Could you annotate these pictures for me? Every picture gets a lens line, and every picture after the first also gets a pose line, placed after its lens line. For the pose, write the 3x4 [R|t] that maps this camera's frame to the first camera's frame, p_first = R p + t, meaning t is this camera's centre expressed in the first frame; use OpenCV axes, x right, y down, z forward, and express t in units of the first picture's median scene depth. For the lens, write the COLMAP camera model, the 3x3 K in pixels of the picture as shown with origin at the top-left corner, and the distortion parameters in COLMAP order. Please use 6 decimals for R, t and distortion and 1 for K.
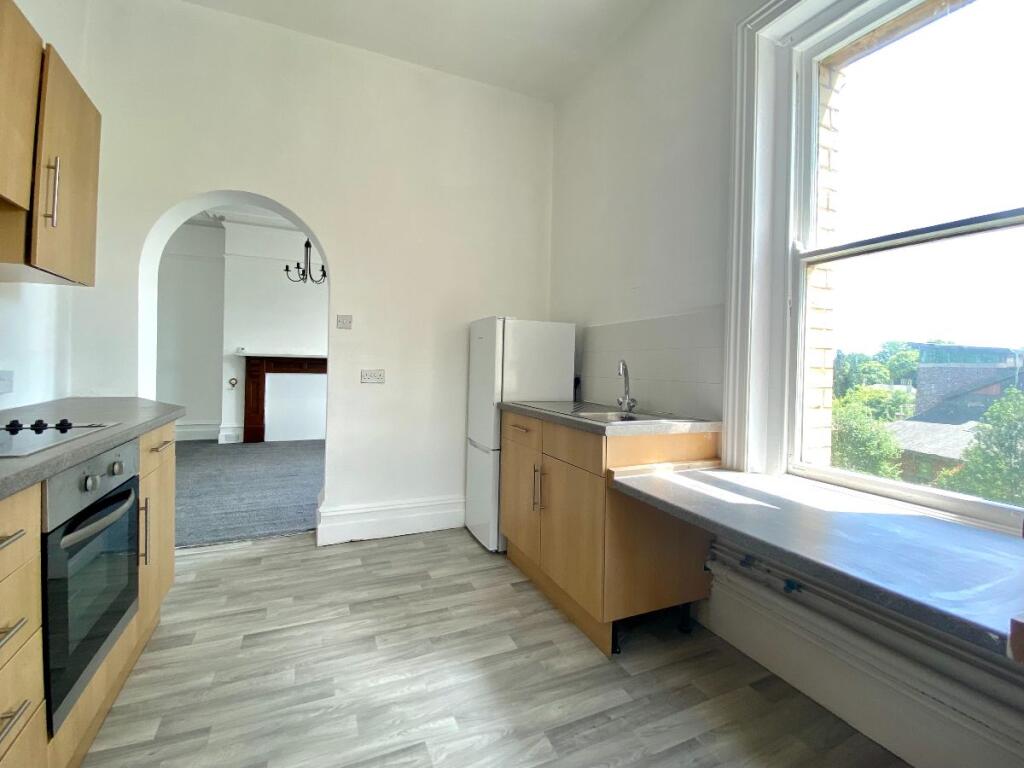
lens RADIAL K [[444.1, 0, 494.1], [0, 444.1, 371.3], [0, 0, 1]] dist [-0.000803, -0.000413]
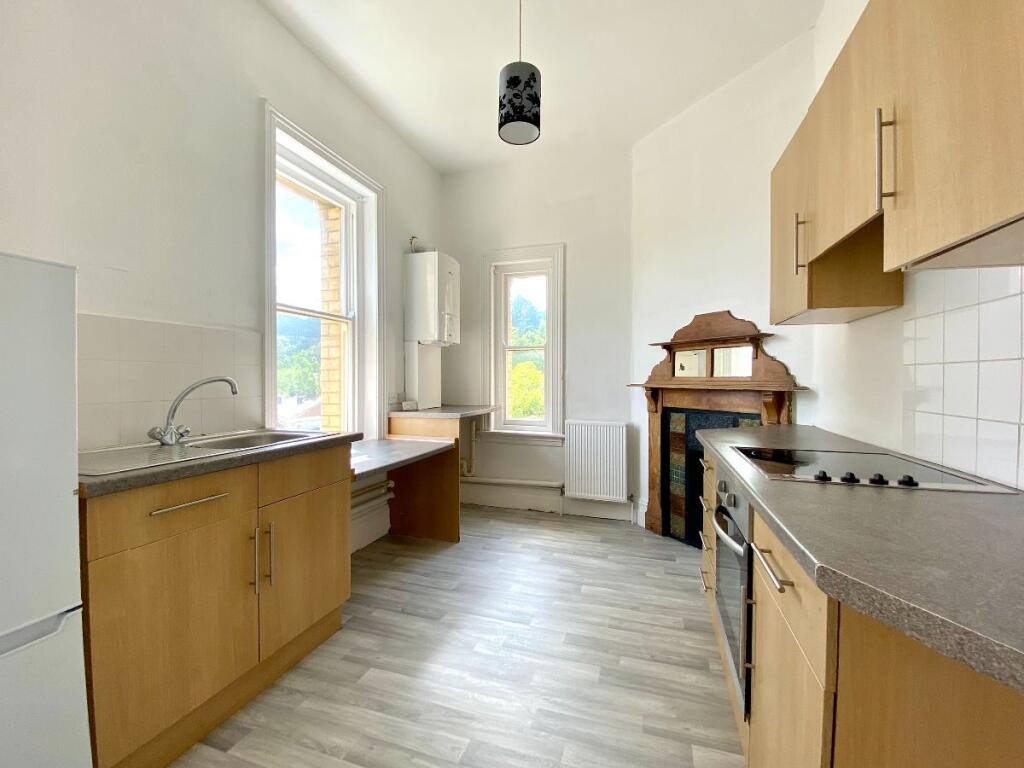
lens RADIAL K [[432.3, 0, 512.6], [0, 432.3, 387.1], [0, 0, 1]] dist [0.003978, 0.000221]
pose [[-0.758598, -0.032989, 0.650724, -0.848752], [-0.007038, 0.999074, 0.042444, -0.061129], [-0.651521, 0.027618, -0.758128, 1.592149]]
